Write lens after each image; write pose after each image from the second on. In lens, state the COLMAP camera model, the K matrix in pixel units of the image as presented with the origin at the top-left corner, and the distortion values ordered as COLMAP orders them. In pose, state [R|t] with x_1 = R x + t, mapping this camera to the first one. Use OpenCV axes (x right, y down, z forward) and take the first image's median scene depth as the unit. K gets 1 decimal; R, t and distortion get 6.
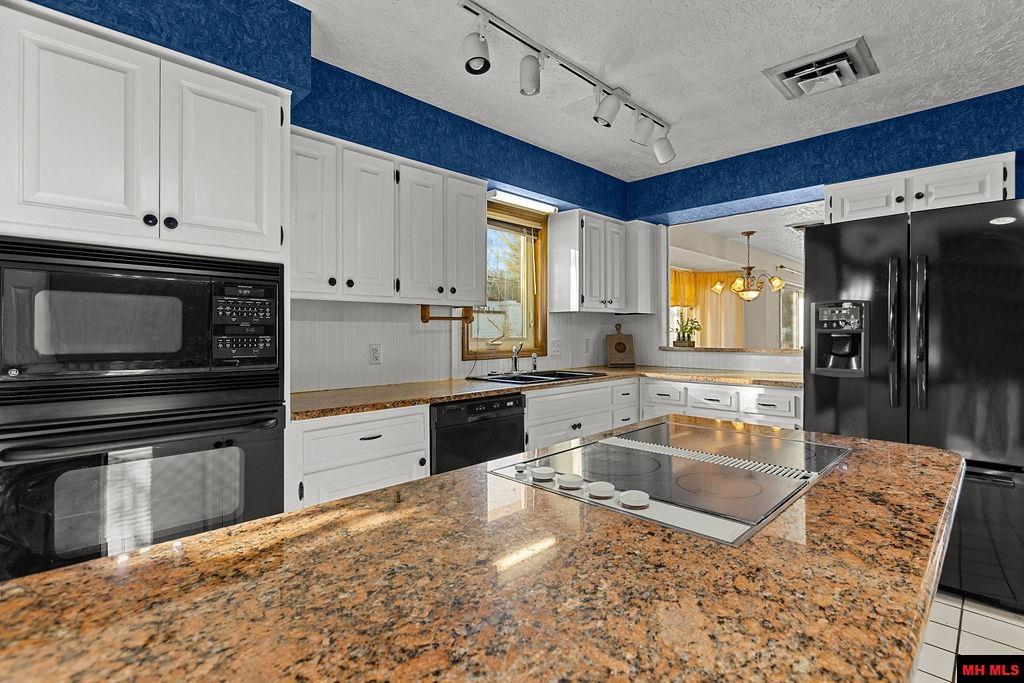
lens RADIAL K [[477.7, 0, 547.0], [0, 477.7, 330.0], [0, 0, 1]] dist [-0.005245, -0.000248]
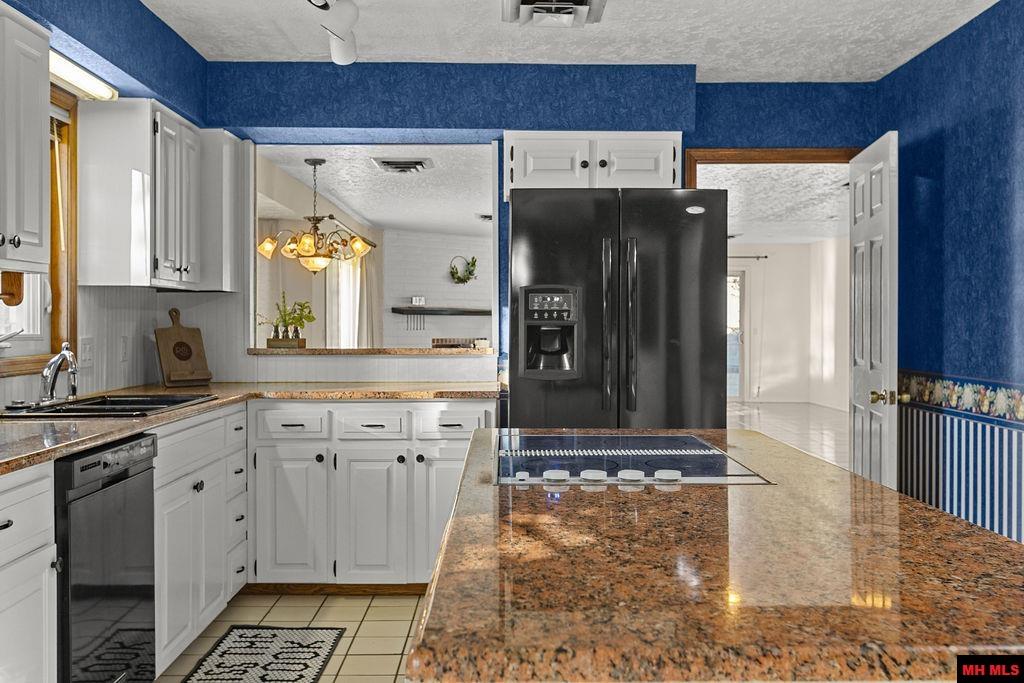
lens RADIAL K [[947.8, 0, 528.1], [0, 947.8, 329.8], [0, 0, 1]] dist [-0.002065, 0.000000]
pose [[0.707585, -0.002422, 0.706625, -0.404751], [-0.005284, 0.999948, 0.008718, -0.000209], [-0.706609, -0.009903, 0.707535, -0.081915]]
